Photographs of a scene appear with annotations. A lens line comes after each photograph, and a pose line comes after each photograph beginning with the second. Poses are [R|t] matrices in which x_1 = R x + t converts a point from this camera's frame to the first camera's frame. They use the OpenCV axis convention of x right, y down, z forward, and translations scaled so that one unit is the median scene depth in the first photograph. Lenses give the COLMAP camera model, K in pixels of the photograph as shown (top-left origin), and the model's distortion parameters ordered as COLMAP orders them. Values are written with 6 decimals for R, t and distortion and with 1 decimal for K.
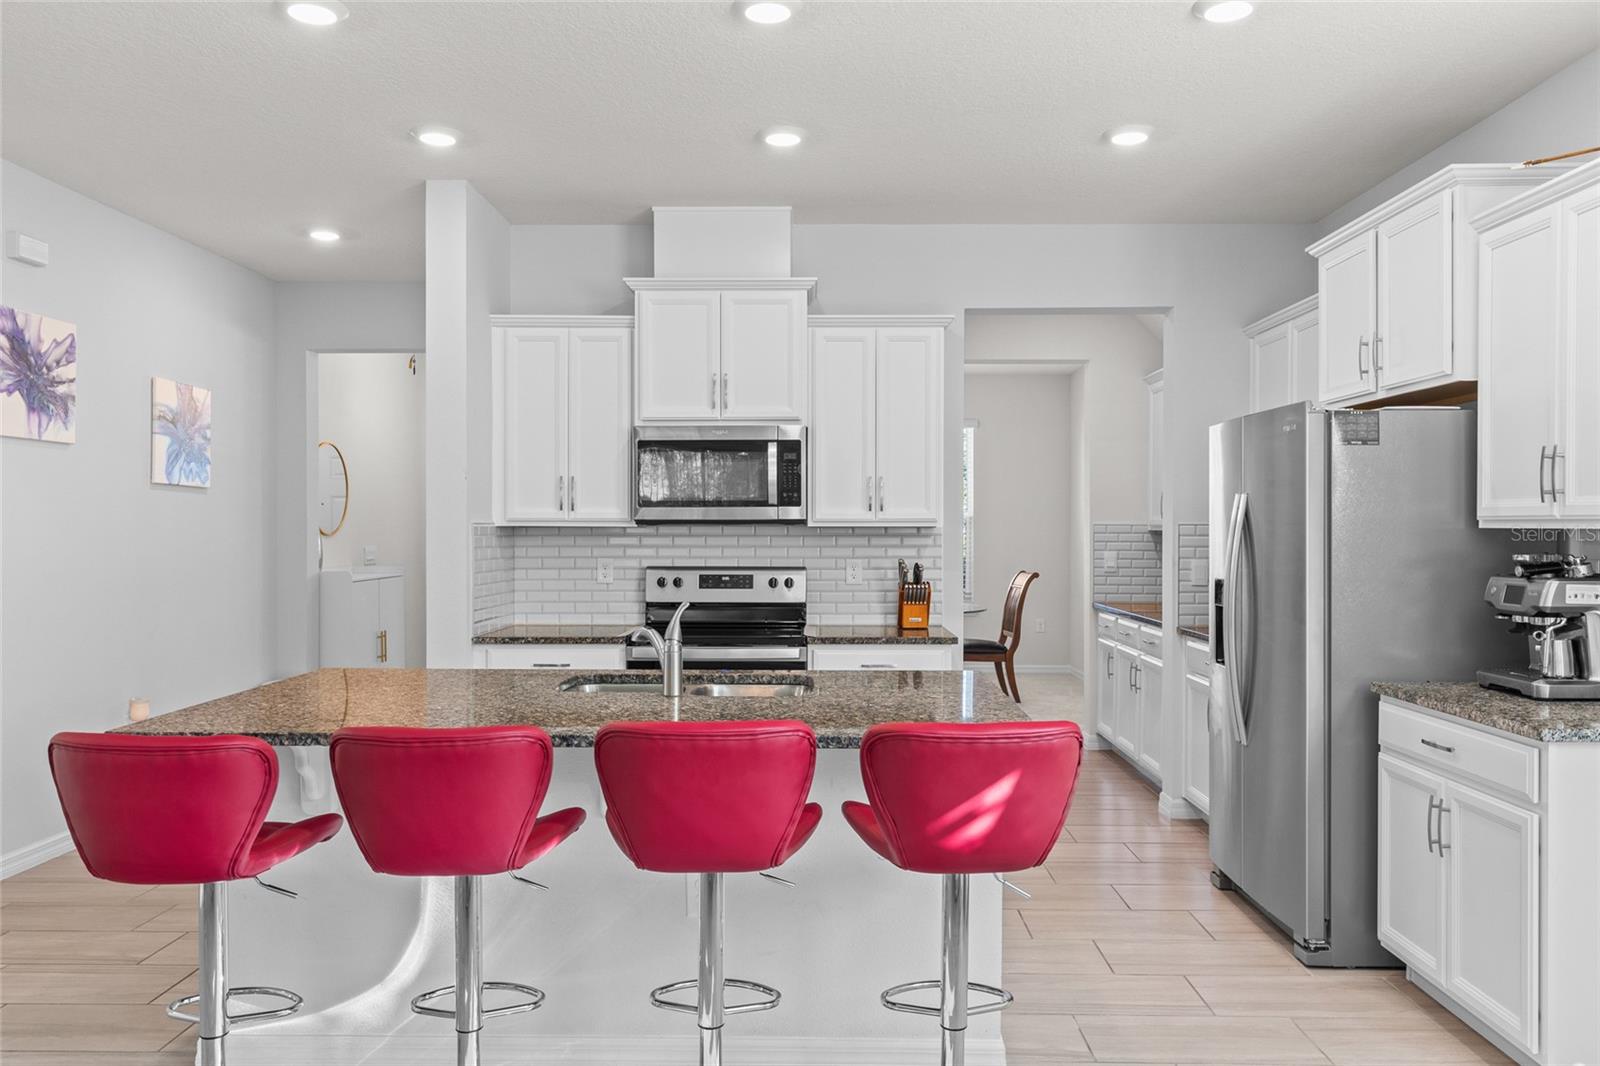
lens RADIAL K [[1197.7, 0, 800.0], [0, 1197.7, 533.0], [0, 0, 1]] dist [0.000836, -0.000557]
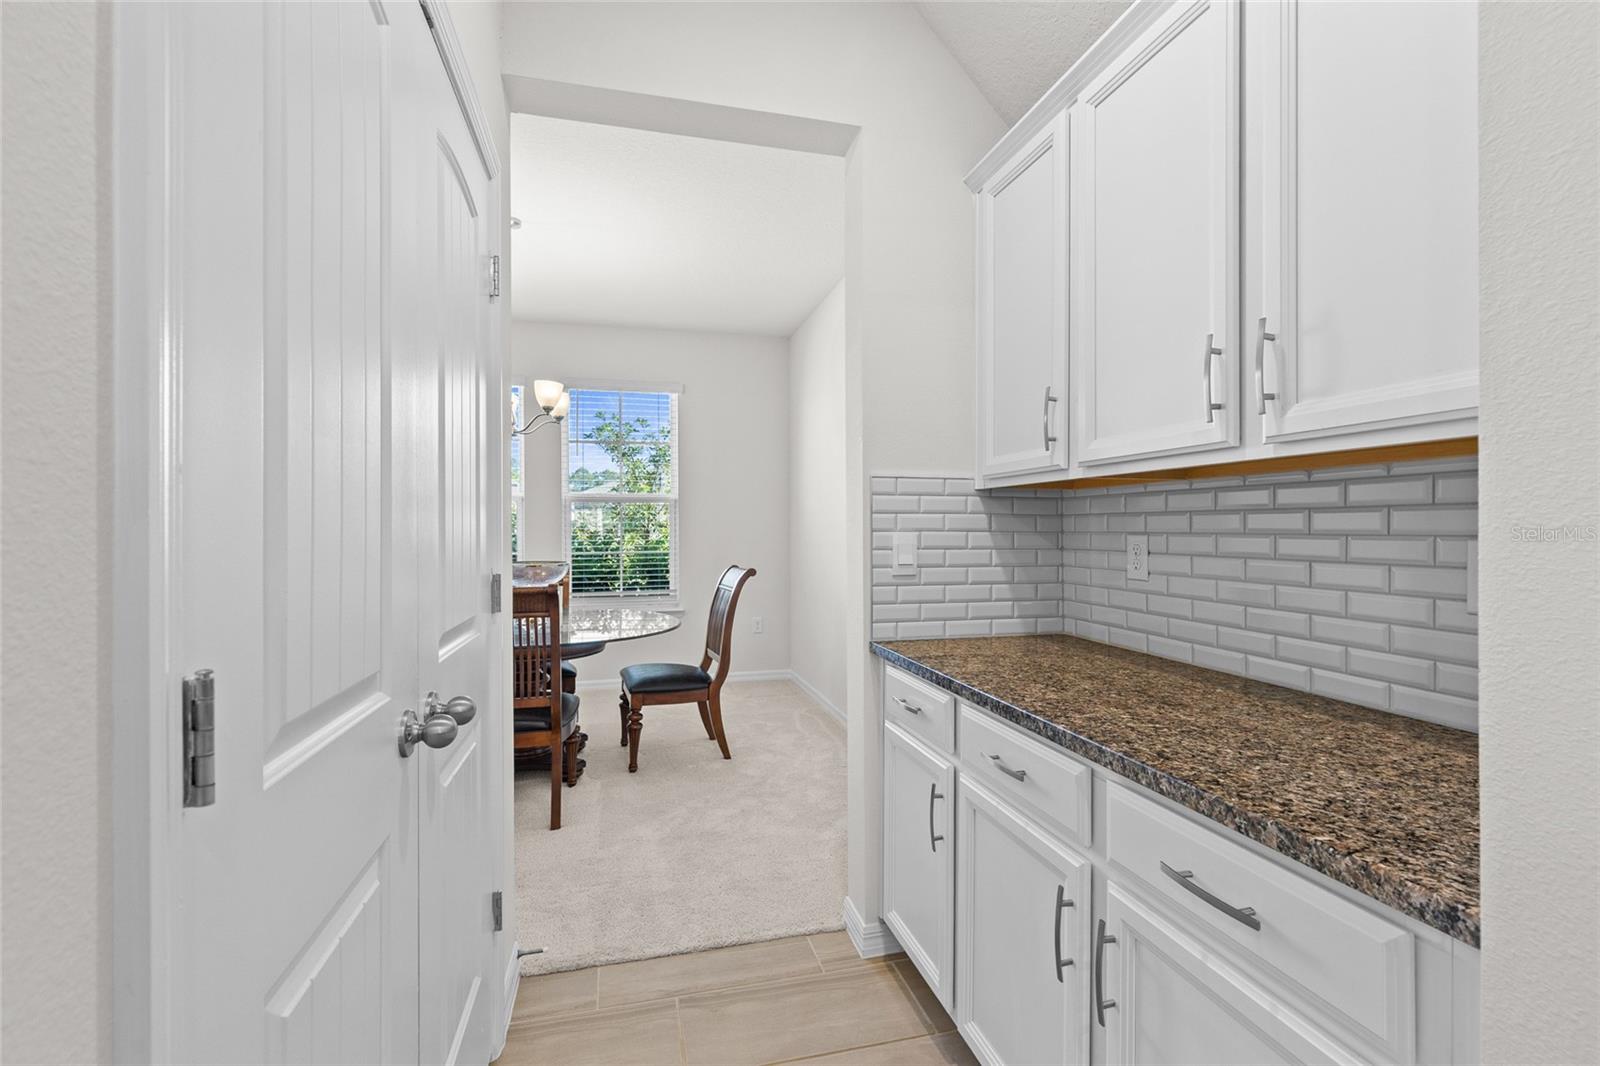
lens RADIAL K [[718.0, 0, 809.1], [0, 718.0, 522.2], [0, 0, 1]] dist [0.002904, 0.000302]
pose [[0.962526, -0.002331, 0.271180, 0.115649], [0.006101, 0.999896, -0.013059, 0.011748], [-0.271122, 0.014224, 0.962440, 0.587212]]
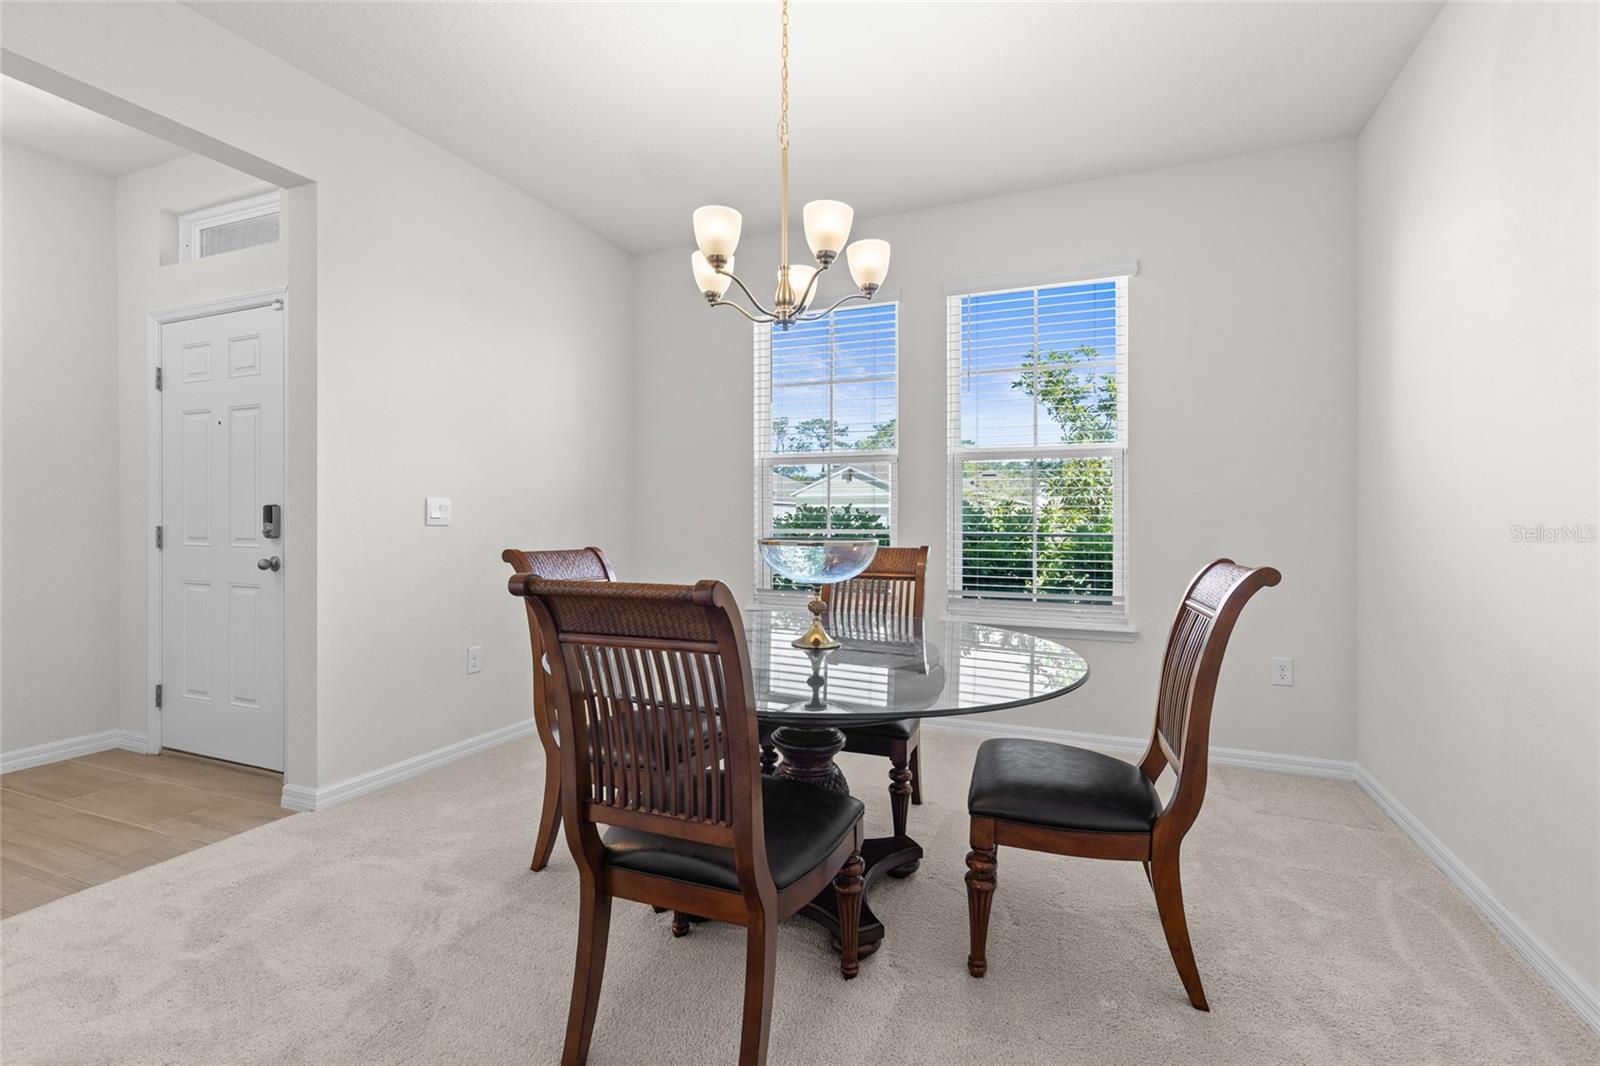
lens RADIAL K [[718.0, 0, 809.1], [0, 718.0, 522.2], [0, 0, 1]] dist [0.002904, 0.000302]
pose [[0.929062, 0.001096, -0.369922, 0.157835], [-0.002397, 0.999992, -0.003055, 0.022954], [0.369916, 0.003725, 0.929058, 0.795907]]
